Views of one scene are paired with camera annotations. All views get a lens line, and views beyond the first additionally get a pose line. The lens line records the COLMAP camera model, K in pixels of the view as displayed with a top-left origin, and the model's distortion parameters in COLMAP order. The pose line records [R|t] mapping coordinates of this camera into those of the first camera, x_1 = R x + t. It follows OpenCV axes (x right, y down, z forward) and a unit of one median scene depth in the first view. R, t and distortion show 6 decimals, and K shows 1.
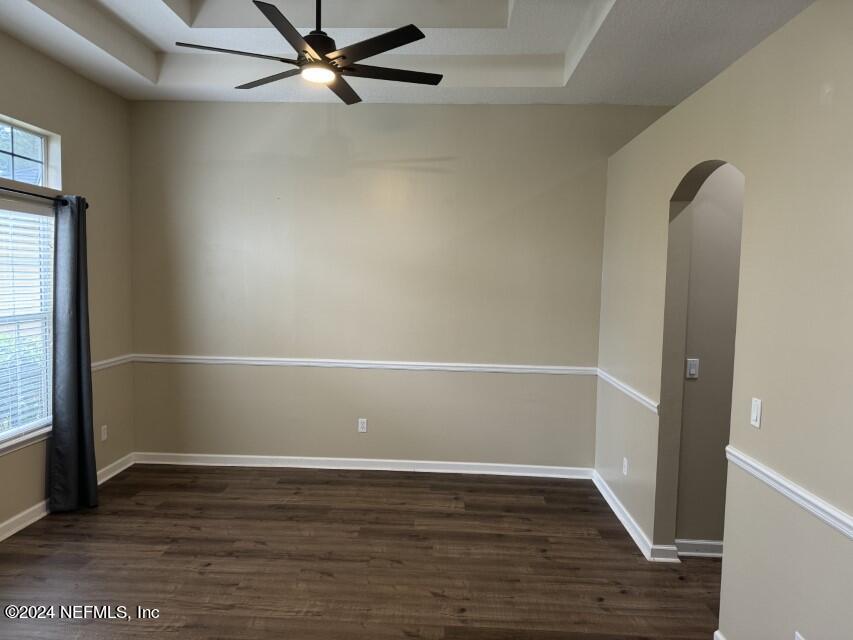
lens RADIAL K [[599.5, 0, 423.5], [0, 599.5, 324.9], [0, 0, 1]] dist [0.051382, -0.062357]
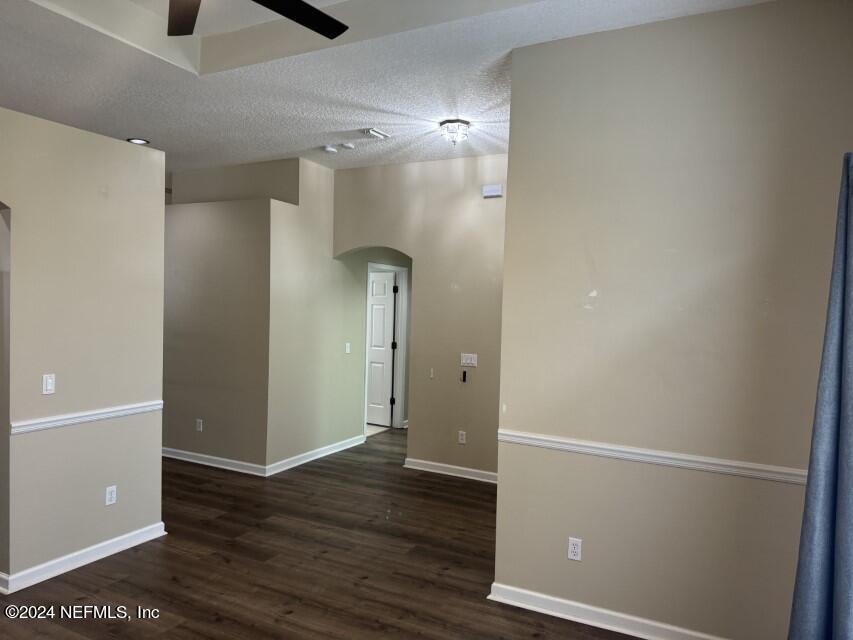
lens RADIAL K [[599.5, 0, 426.0], [0, 599.5, 318.0], [0, 0, 1]] dist [0.051382, -0.062357]
pose [[-0.904780, -0.054076, 0.422432, -0.528174], [-0.010725, 0.994485, 0.104333, -0.105137], [-0.425744, 0.089868, -0.900370, 1.171514]]
